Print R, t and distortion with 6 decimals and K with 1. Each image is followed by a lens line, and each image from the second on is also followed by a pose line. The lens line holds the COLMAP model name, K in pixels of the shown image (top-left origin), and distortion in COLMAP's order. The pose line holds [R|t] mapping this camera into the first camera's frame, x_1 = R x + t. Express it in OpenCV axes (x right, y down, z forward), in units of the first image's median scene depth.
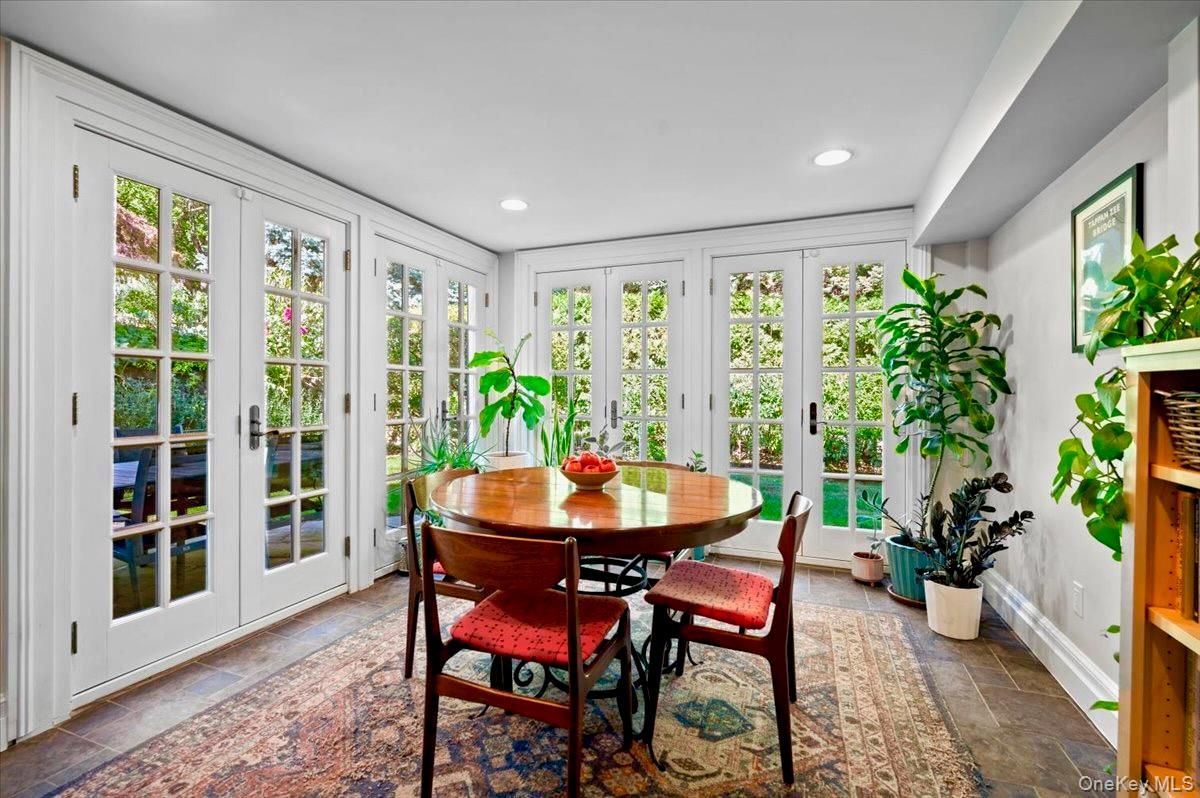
lens RADIAL K [[518.7, 0, 598.1], [0, 518.7, 395.0], [0, 0, 1]] dist [0.001223, 0.000429]
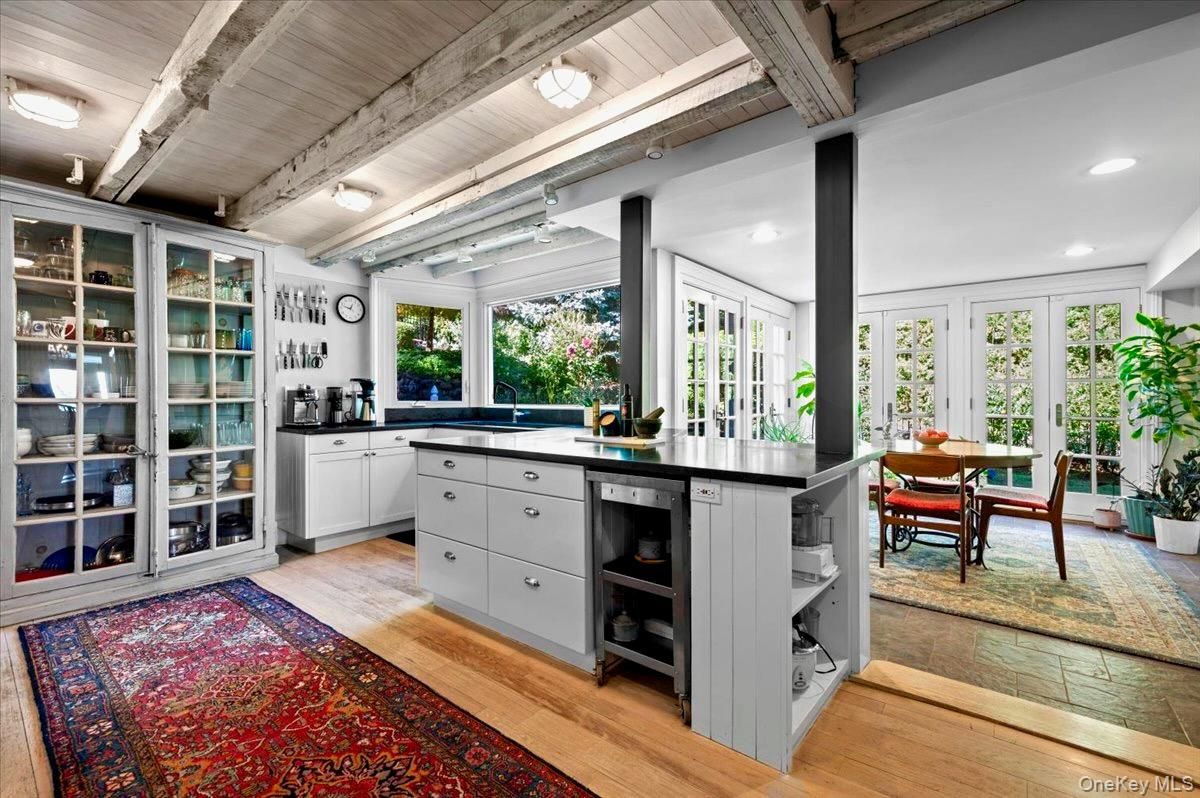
lens RADIAL K [[518.7, 0, 600.4], [0, 518.7, 399.4], [0, 0, 1]] dist [0.001223, 0.000429]
pose [[0.958666, -0.003066, -0.284516, -0.442356], [0.002518, 0.999994, -0.002291, 0.002698], [0.284522, 0.001480, 0.958668, -0.828251]]
